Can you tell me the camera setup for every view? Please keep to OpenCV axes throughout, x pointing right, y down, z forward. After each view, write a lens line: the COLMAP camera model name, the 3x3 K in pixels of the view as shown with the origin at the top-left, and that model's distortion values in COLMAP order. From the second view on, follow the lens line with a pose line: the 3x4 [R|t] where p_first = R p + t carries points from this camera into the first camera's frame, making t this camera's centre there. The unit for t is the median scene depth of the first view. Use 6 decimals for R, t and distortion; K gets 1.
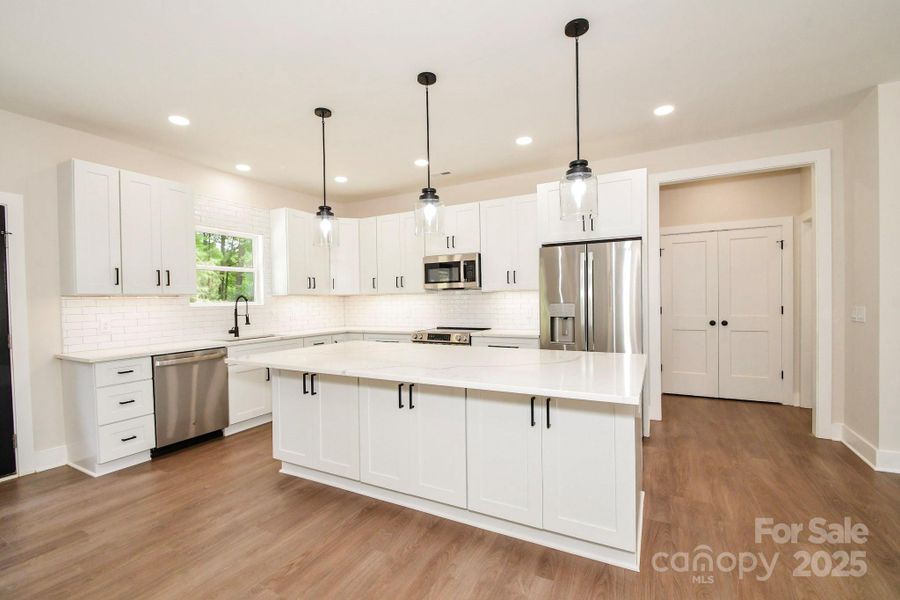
lens RADIAL K [[392.5, 0, 447.7], [0, 392.5, 306.0], [0, 0, 1]] dist [0.022327, -0.019639]
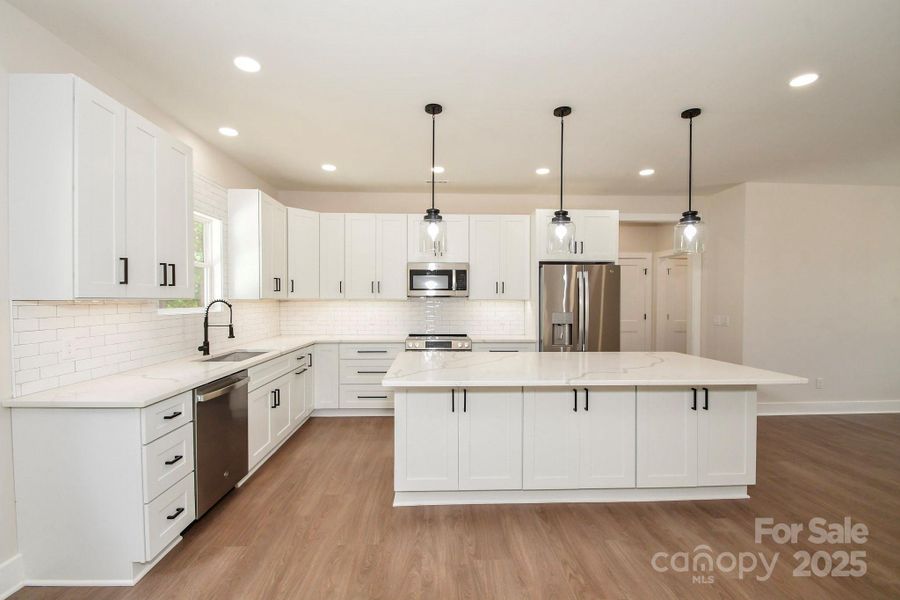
lens RADIAL K [[392.5, 0, 447.7], [0, 392.5, 306.0], [0, 0, 1]] dist [0.022327, -0.019639]
pose [[0.859430, 0.010491, 0.511146, -0.673062], [-0.008025, 0.999943, -0.007030, -0.016395], [-0.511190, 0.001940, 0.859465, 0.162255]]
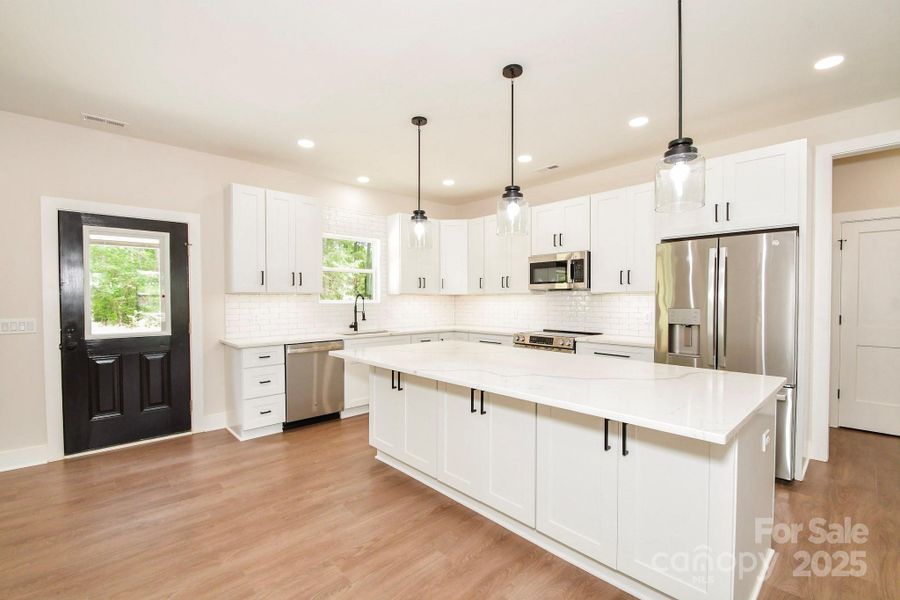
lens RADIAL K [[392.5, 0, 447.7], [0, 392.5, 306.0], [0, 0, 1]] dist [0.022327, -0.019639]
pose [[0.946360, 0.021828, -0.322377, 0.090113], [-0.020644, 0.999762, 0.007090, -0.008217], [0.322455, -0.000055, 0.946585, 0.032942]]
